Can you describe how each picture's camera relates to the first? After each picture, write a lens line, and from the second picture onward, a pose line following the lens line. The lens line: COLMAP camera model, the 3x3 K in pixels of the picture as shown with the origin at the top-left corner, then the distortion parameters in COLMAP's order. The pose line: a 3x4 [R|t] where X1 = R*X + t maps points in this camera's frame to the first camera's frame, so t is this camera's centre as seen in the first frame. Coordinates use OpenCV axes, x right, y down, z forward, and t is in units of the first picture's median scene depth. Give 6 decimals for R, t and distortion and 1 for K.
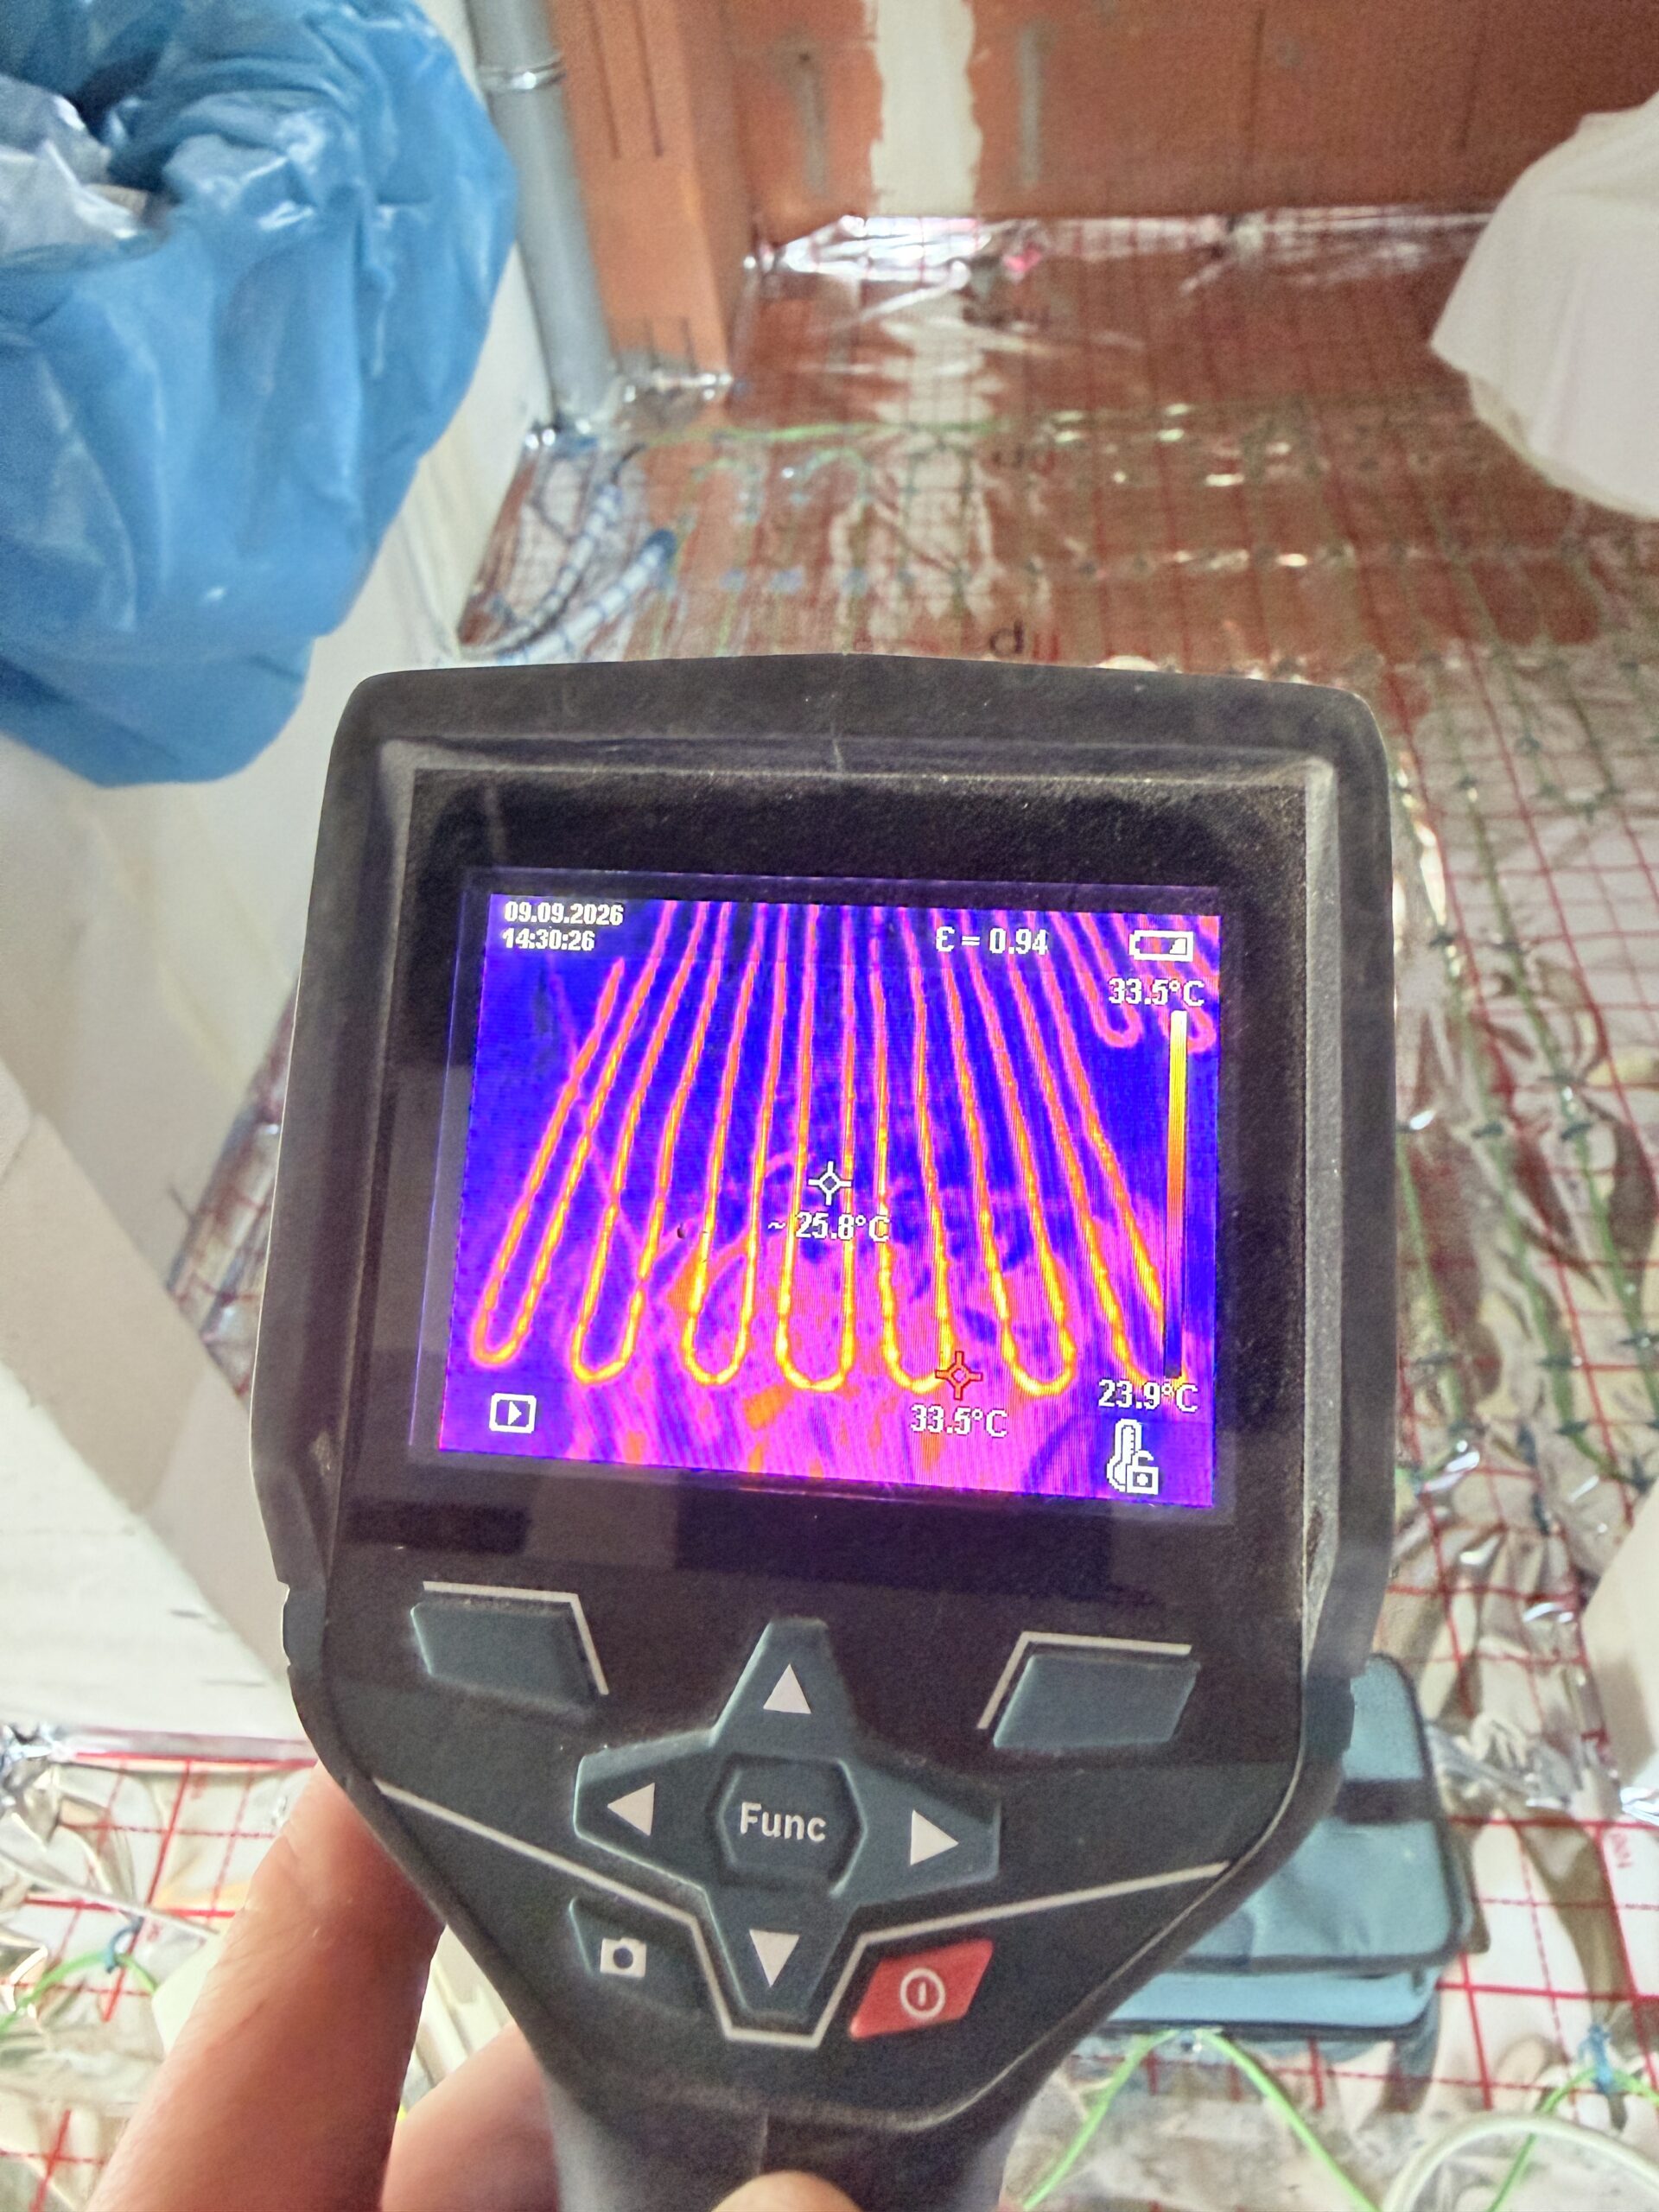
lens RADIAL K [[1558.7, 0, 829.0], [0, 1558.7, 979.8], [0, 0, 1]] dist [-0.000972, 0.029629]
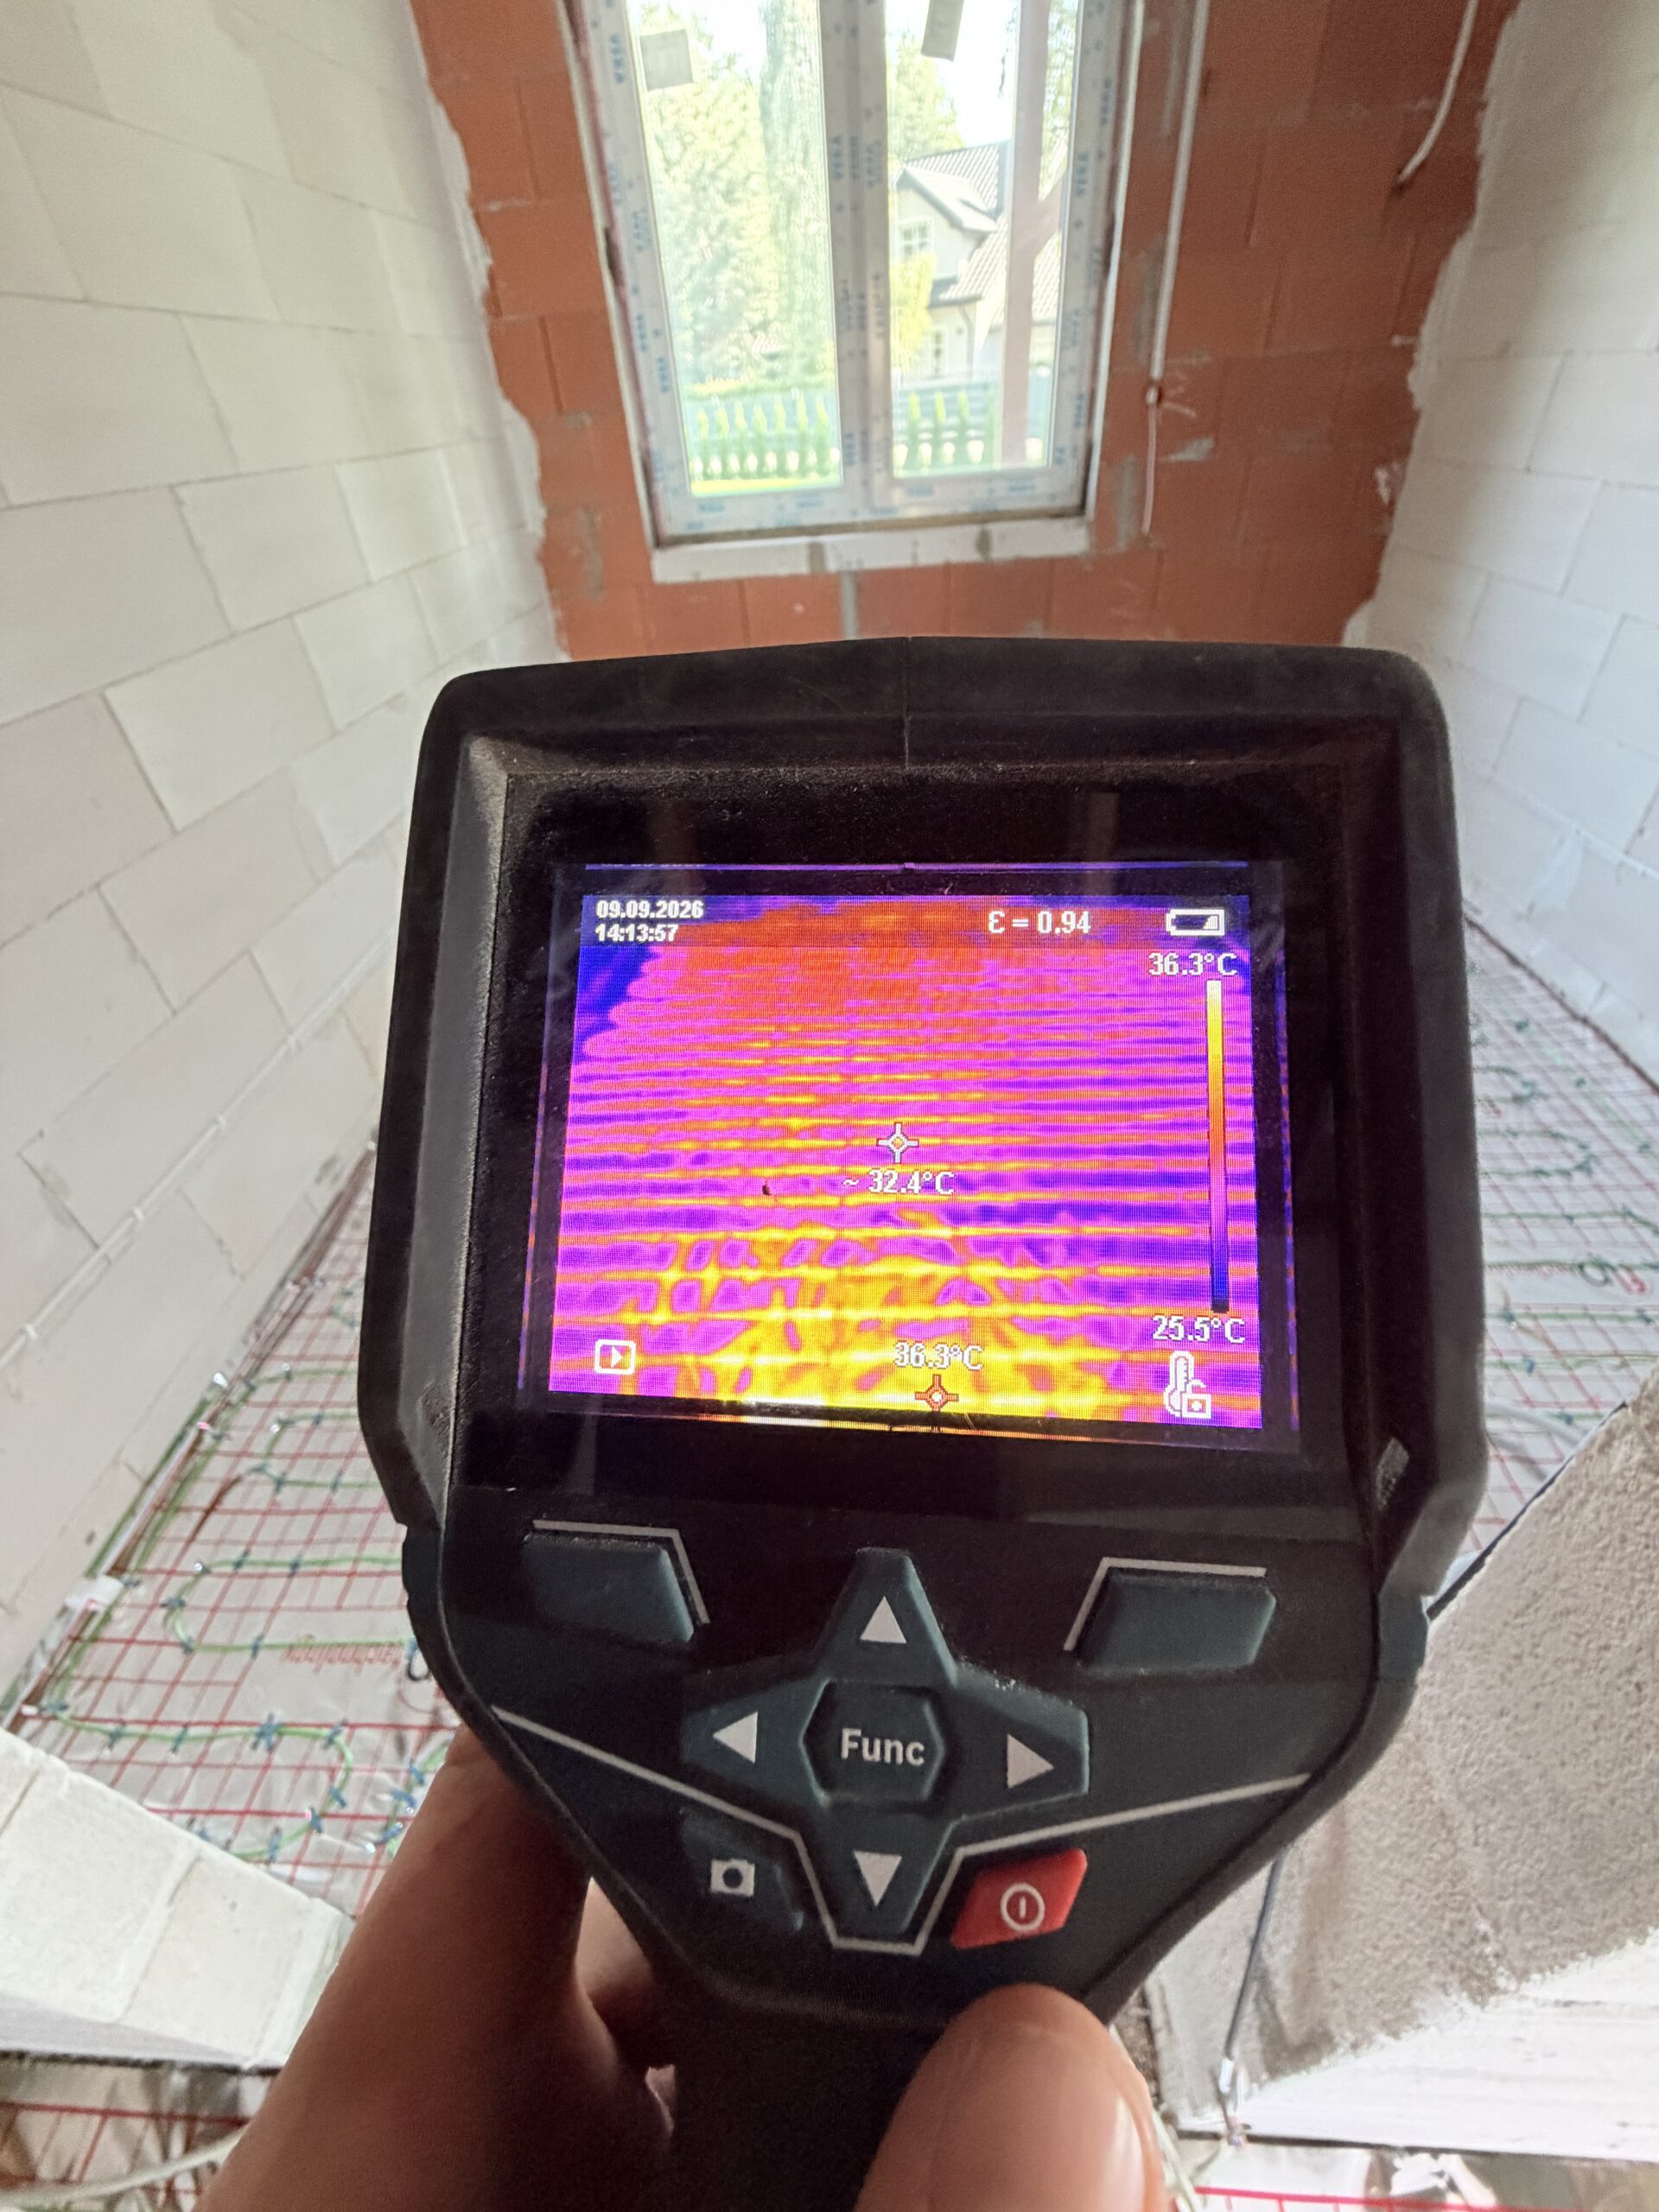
lens RADIAL K [[890.6, 0, 828.3], [0, 890.6, 1084.4], [0, 0, 1]] dist [0.000569, 0.000148]
pose [[0.999494, -0.020537, 0.024284, -0.066709], [0.019686, 0.999200, 0.034811, 0.069078], [-0.024980, -0.034315, 0.999099, 0.391064]]
